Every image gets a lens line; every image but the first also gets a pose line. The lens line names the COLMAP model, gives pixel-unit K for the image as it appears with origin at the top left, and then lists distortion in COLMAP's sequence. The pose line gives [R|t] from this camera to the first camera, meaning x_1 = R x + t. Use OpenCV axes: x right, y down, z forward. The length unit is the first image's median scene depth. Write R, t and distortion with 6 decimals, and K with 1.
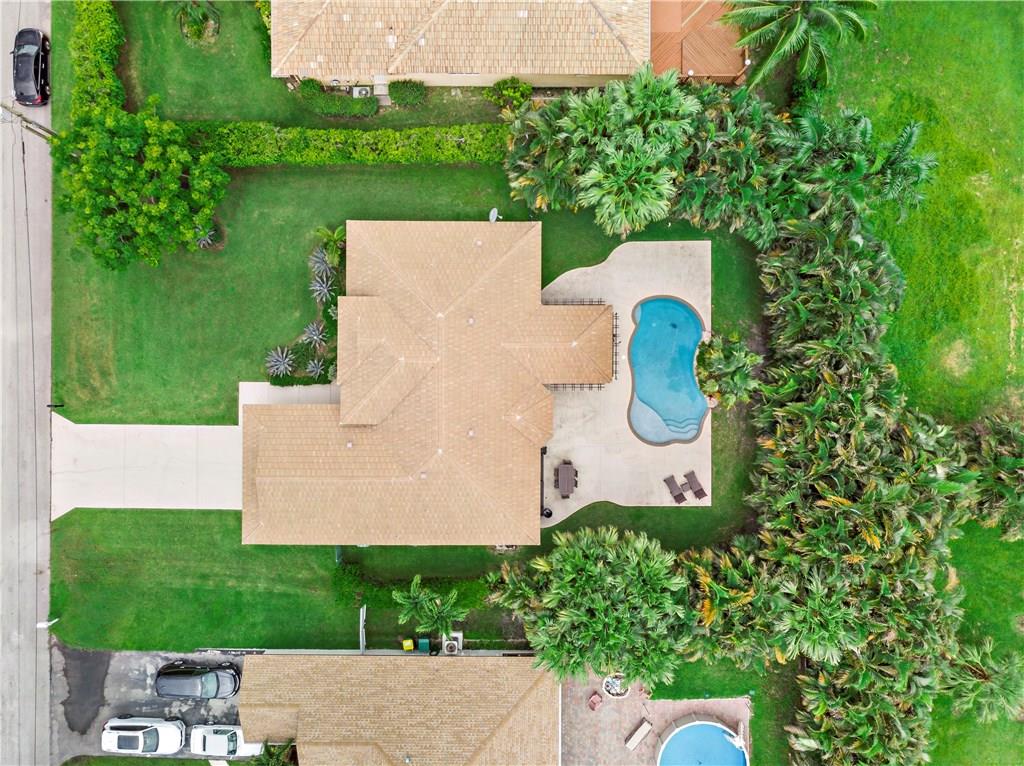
lens RADIAL K [[763.1, 0, 507.6], [0, 763.1, 380.4], [0, 0, 1]] dist [-0.000447, -0.000713]
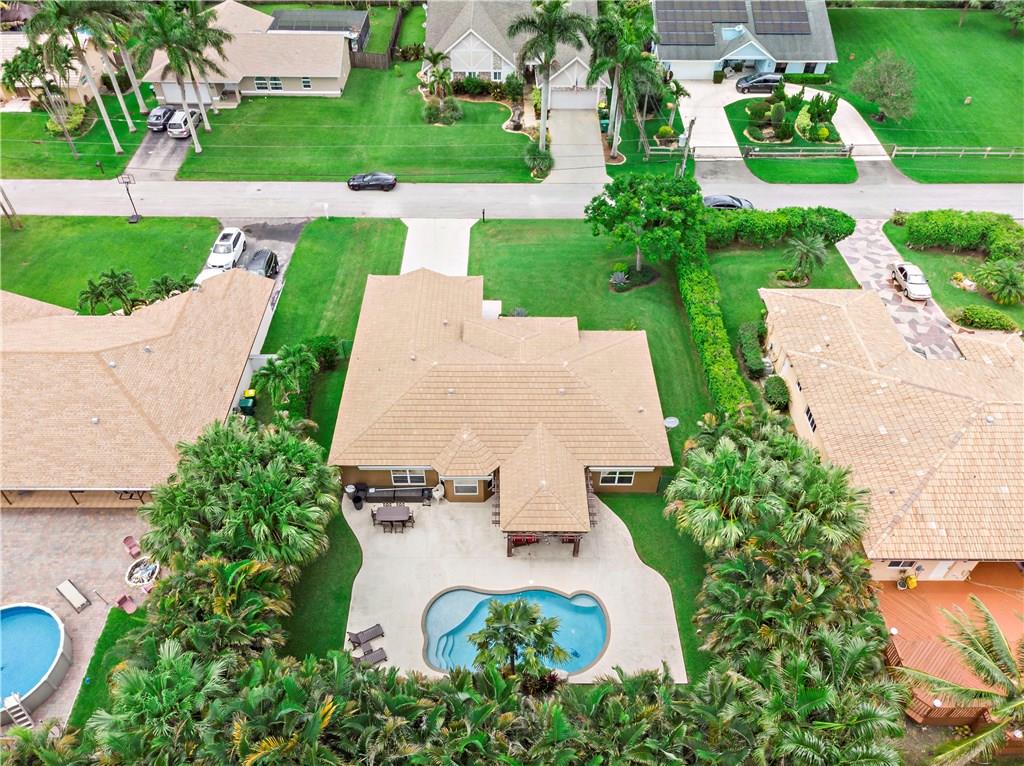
lens RADIAL K [[763.1, 0, 507.6], [0, 763.1, 380.4], [0, 0, 1]] dist [-0.000447, -0.000713]
pose [[0.006068, 0.693787, -0.720155, 0.625632], [-0.999871, -0.006523, -0.014709, 0.009509], [-0.014902, 0.720151, 0.693658, 0.264937]]
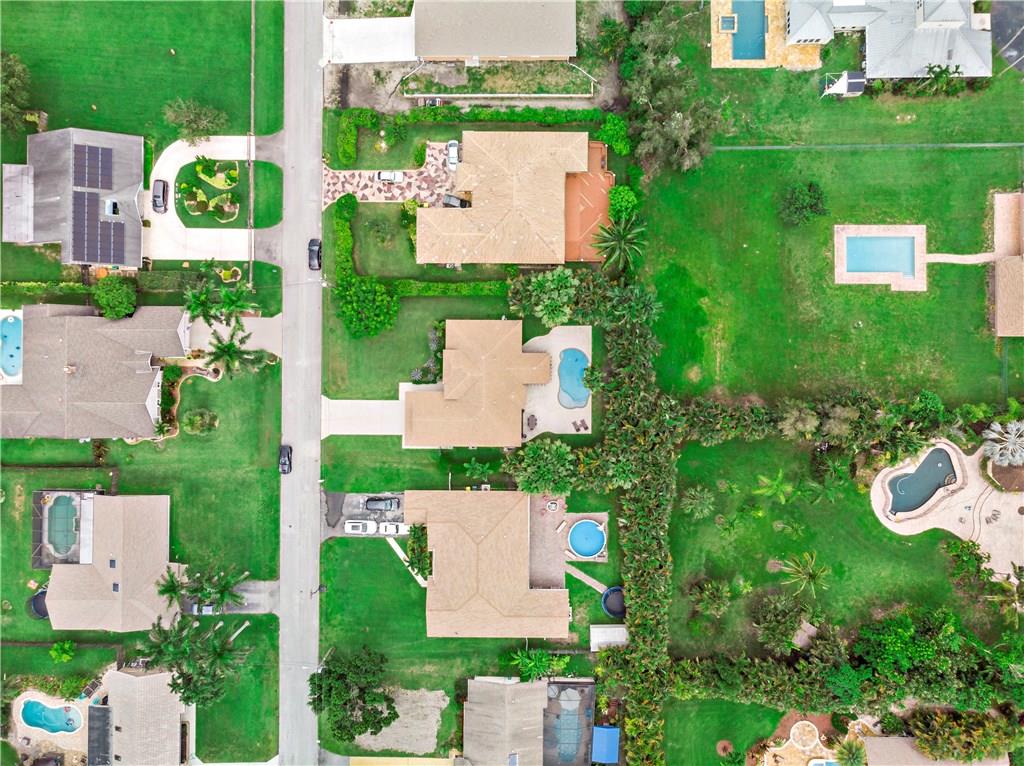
lens RADIAL K [[763.1, 0, 507.6], [0, 763.1, 380.4], [0, 0, 1]] dist [-0.000447, -0.000713]
pose [[0.999995, 0.002633, -0.001649, 0.000811], [-0.002636, 0.999995, -0.001947, -0.001837], [0.001644, 0.001951, 0.999997, -1.508229]]
